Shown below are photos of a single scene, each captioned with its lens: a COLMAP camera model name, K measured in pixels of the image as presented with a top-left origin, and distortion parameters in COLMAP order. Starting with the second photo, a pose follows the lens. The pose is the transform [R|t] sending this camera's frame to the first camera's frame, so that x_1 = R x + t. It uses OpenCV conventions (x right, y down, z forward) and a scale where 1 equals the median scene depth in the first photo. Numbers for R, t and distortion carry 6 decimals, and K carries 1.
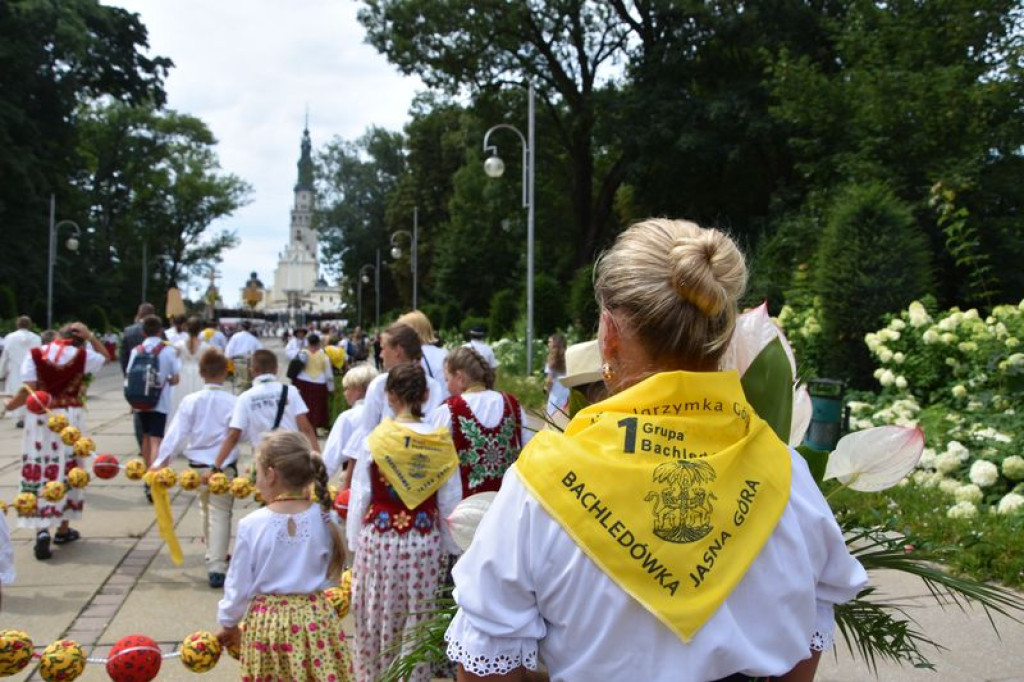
lens RADIAL K [[804.7, 0, 512.0], [0, 804.7, 341.0], [0, 0, 1]] dist [-0.158280, 0.115169]
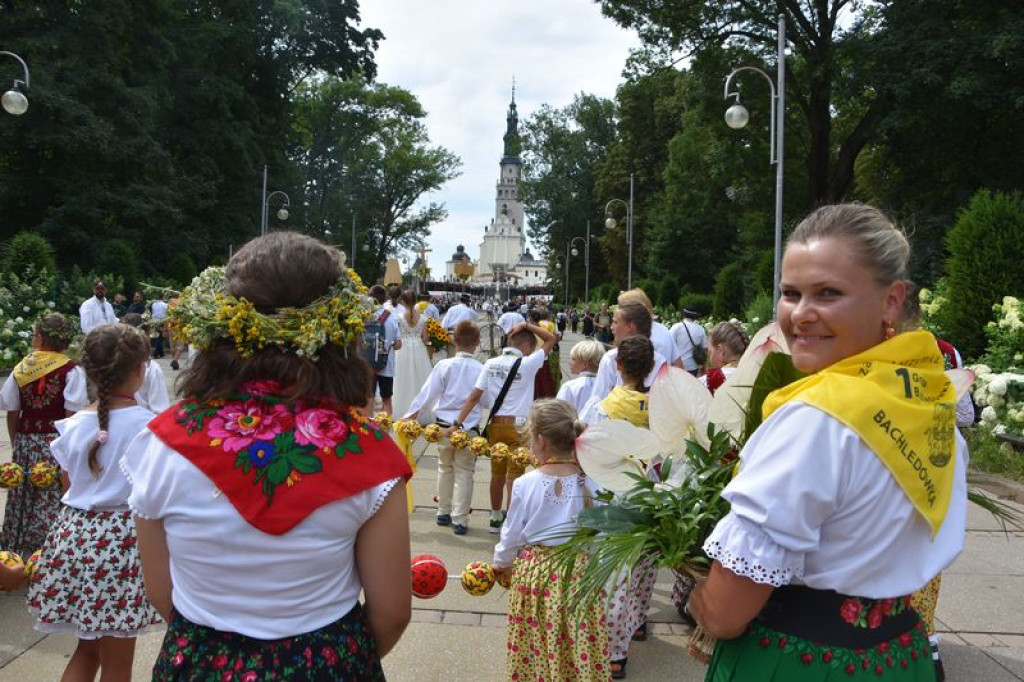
lens RADIAL K [[821.2, 0, 512.0], [0, 821.2, 341.0], [0, 0, 1]] dist [-0.158398, 0.128589]
pose [[0.968471, 0.026799, -0.247680, -0.006393], [-0.019609, 0.999313, 0.031449, -0.000322], [0.248353, -0.025601, 0.968331, 0.019133]]
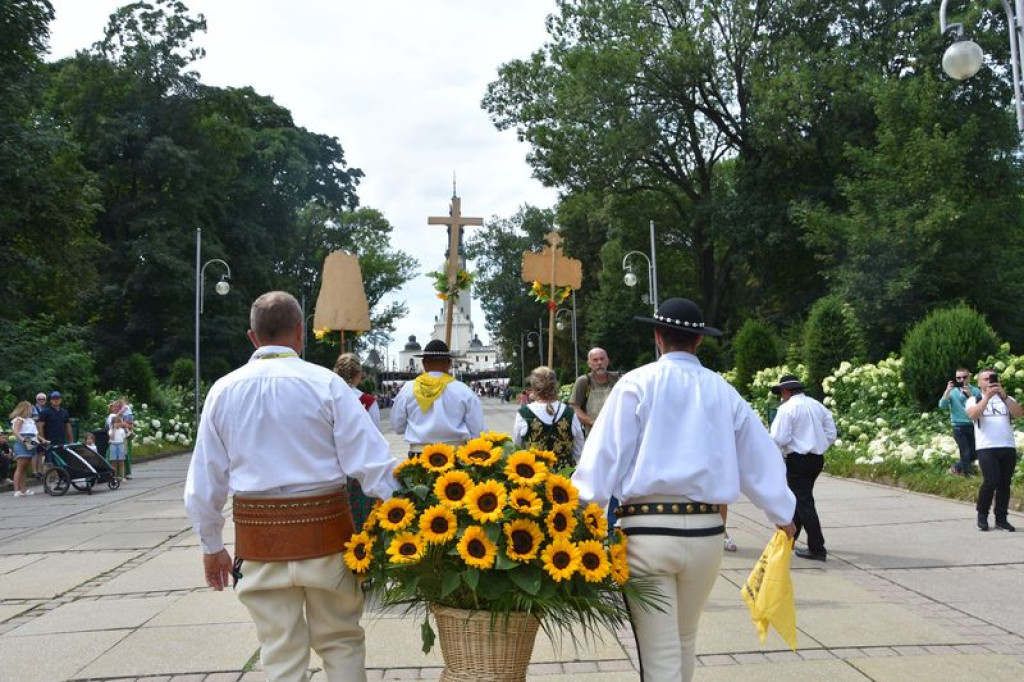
lens RADIAL K [[804.7, 0, 512.0], [0, 804.7, 341.0], [0, 0, 1]] dist [-0.158280, 0.115169]
pose [[0.981386, -0.049864, -0.185458, 0.006756], [0.037311, 0.996809, -0.070574, 0.000556], [0.188386, 0.062341, 0.980115, -0.107451]]
